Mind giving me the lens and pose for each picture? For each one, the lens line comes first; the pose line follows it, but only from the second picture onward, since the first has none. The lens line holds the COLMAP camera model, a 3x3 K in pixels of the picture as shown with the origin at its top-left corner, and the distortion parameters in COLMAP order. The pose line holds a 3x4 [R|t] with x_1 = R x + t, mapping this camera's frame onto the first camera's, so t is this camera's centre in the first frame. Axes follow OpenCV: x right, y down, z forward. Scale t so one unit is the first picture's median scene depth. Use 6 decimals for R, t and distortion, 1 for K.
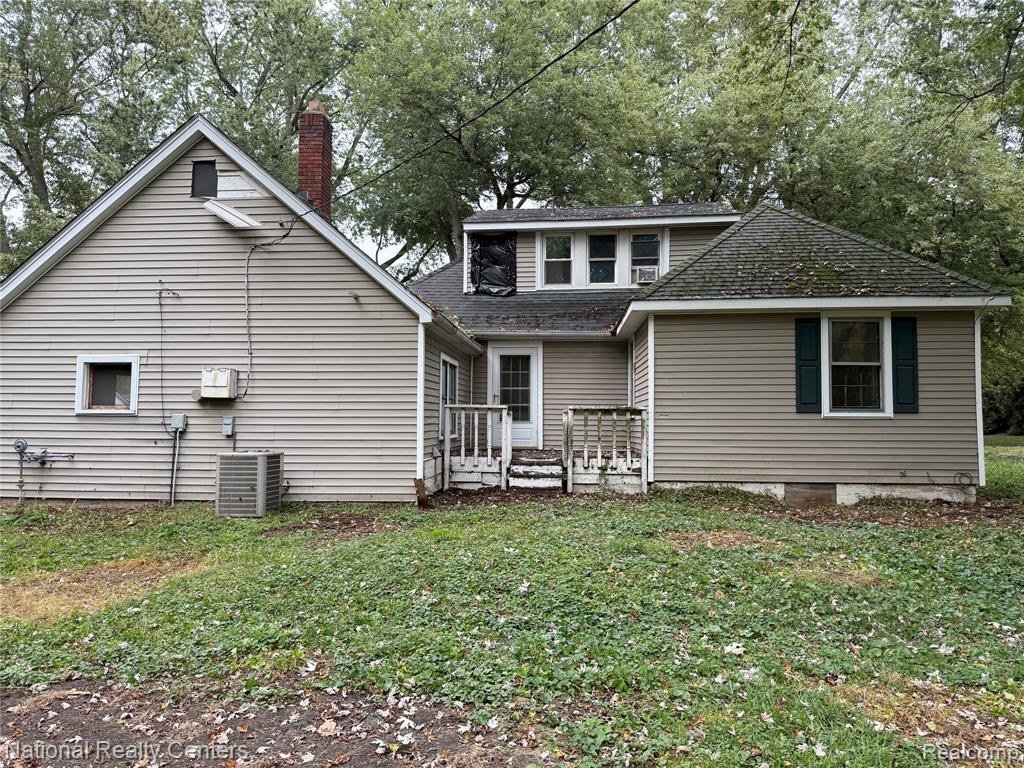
lens RADIAL K [[731.5, 0, 516.9], [0, 731.5, 380.9], [0, 0, 1]] dist [0.102492, -0.163998]
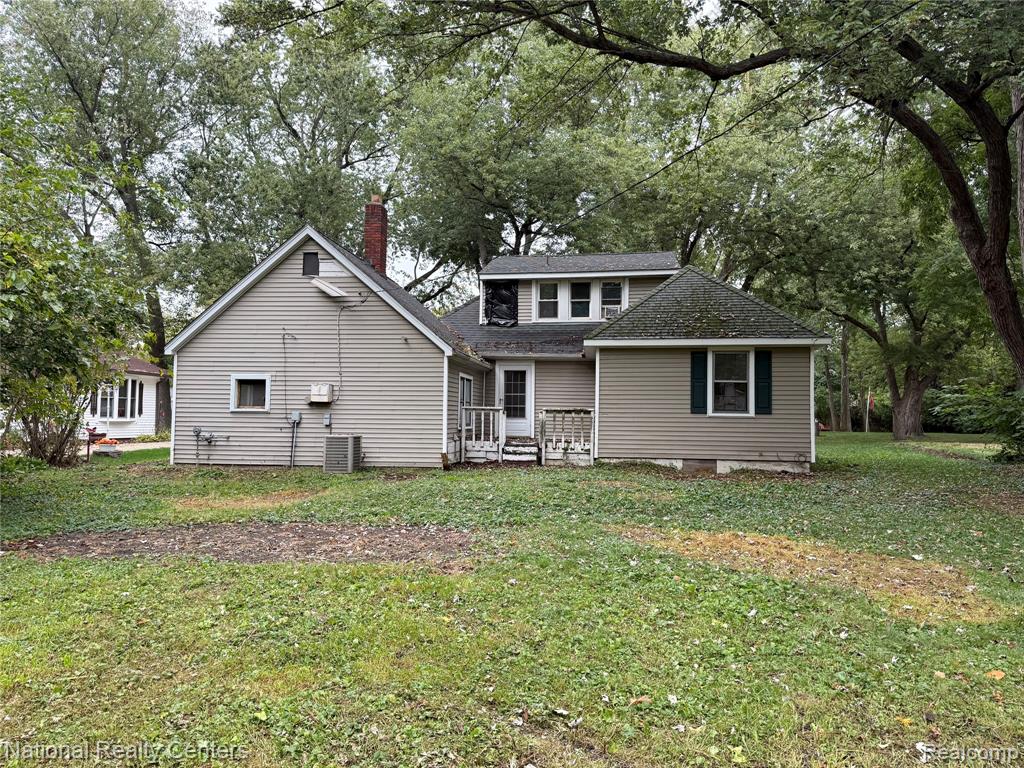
lens RADIAL K [[731.5, 0, 516.9], [0, 731.5, 380.9], [0, 0, 1]] dist [0.102492, -0.163998]
pose [[0.998793, 0.004199, -0.048936, 0.091856], [-0.003970, 0.999981, 0.004769, -0.029088], [0.048955, -0.004569, 0.998791, -0.525052]]
